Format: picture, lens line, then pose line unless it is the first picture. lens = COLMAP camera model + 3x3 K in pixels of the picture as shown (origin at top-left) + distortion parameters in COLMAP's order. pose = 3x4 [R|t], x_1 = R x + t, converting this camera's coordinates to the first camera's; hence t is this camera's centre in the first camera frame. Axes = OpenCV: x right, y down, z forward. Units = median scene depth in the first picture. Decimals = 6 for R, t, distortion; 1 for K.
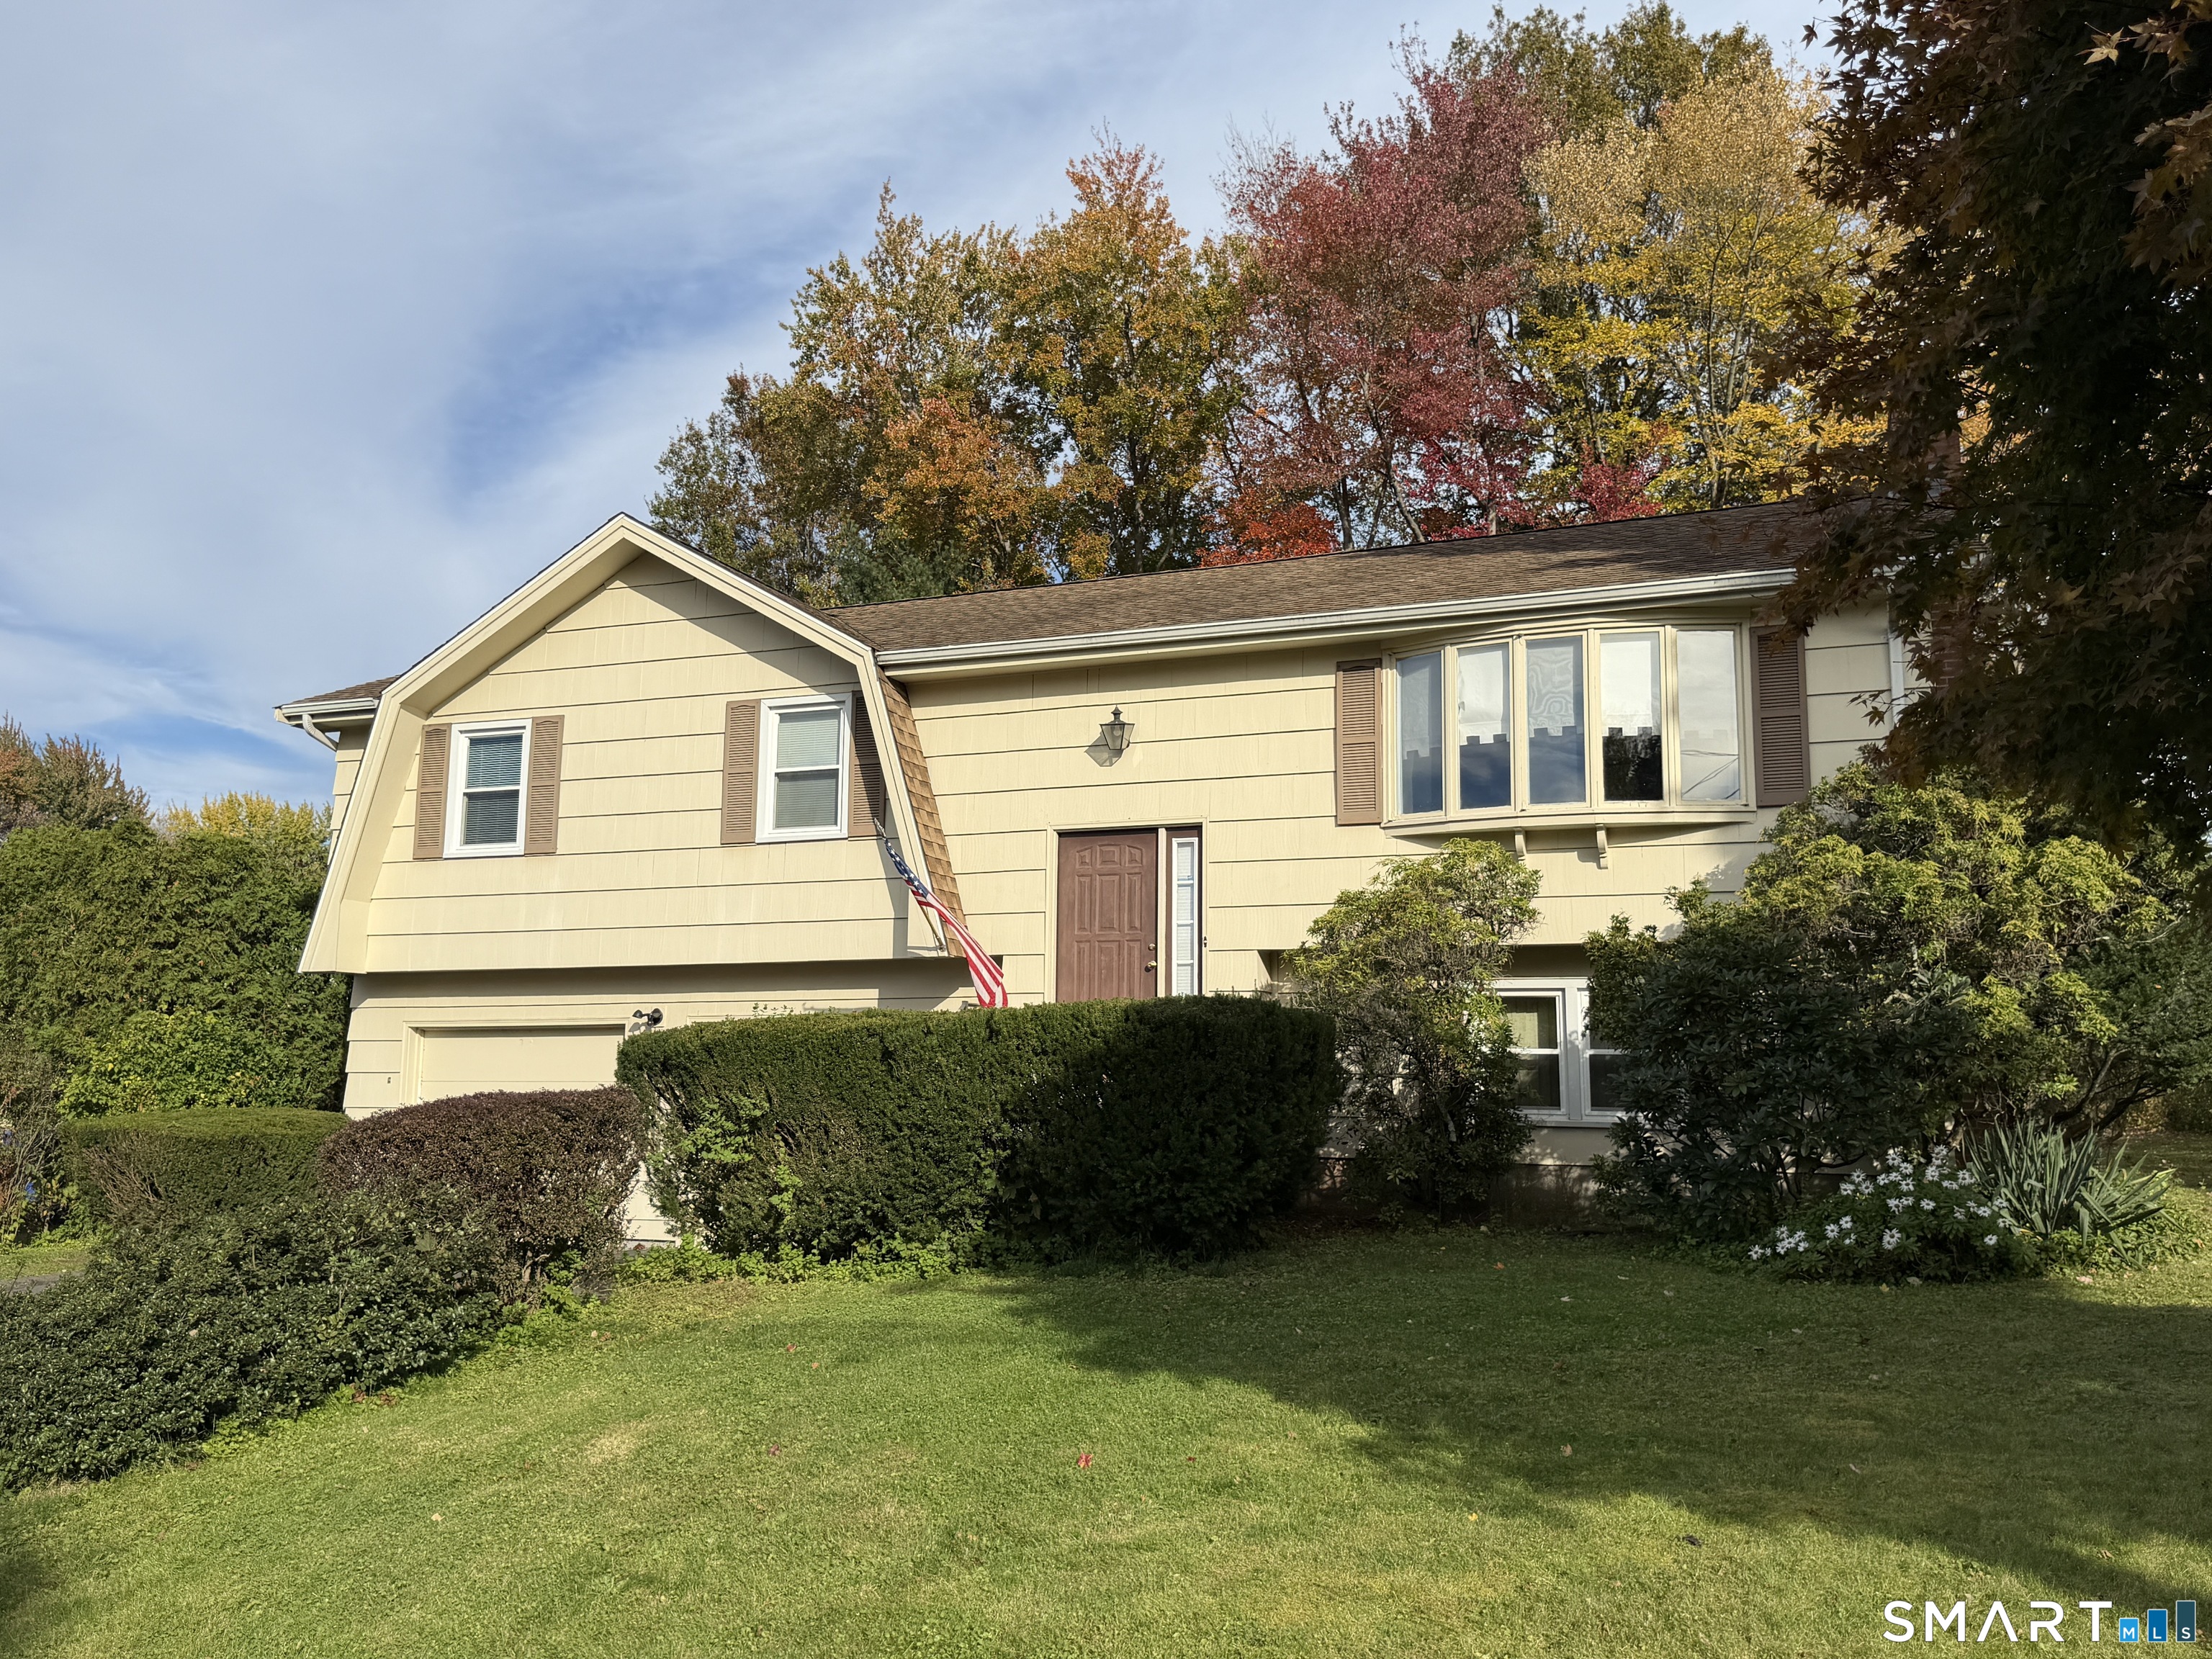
lens RADIAL K [[1806.7, 0, 1108.4], [0, 1806.7, 843.3], [0, 0, 1]] dist [0.042345, -0.002236]
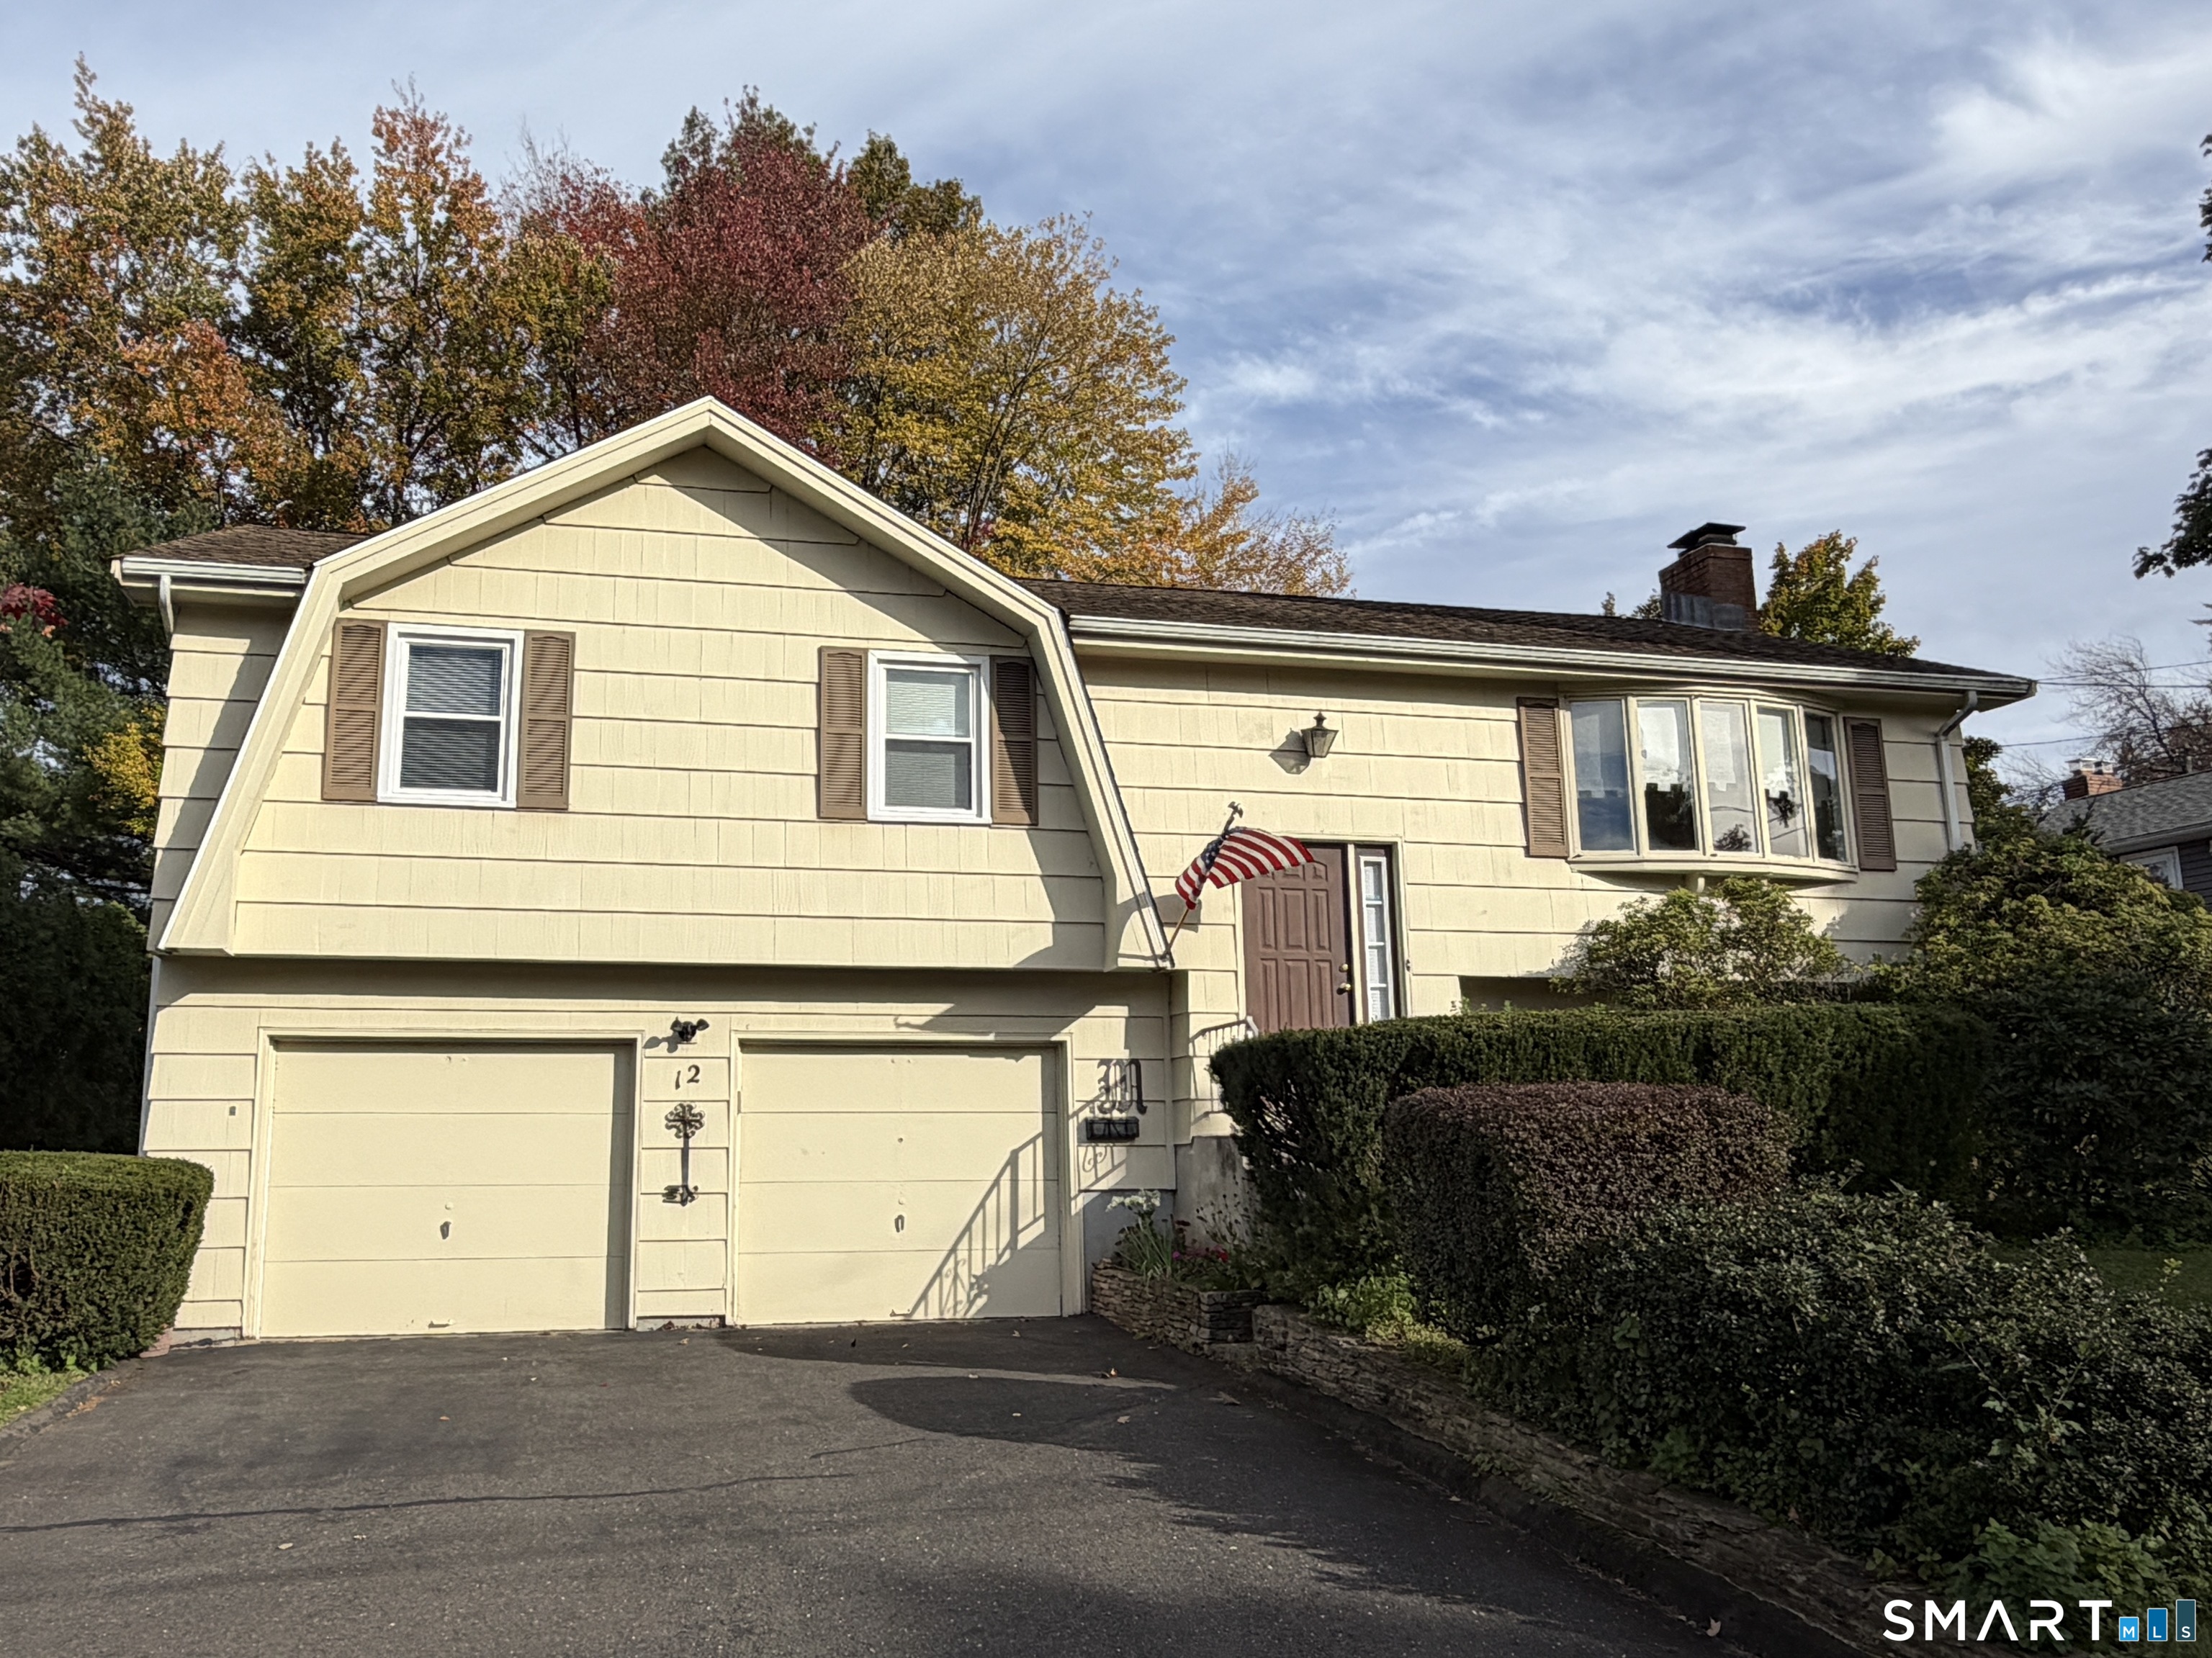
lens RADIAL K [[1711.8, 0, 1104.2], [0, 1711.8, 817.6], [0, 0, 1]] dist [-0.003491, 0.004098]
pose [[0.835968, 0.091475, 0.541101, -0.524023], [-0.066975, 0.995645, -0.064846, 0.041414], [-0.544676, 0.017969, 0.838454, 0.285192]]
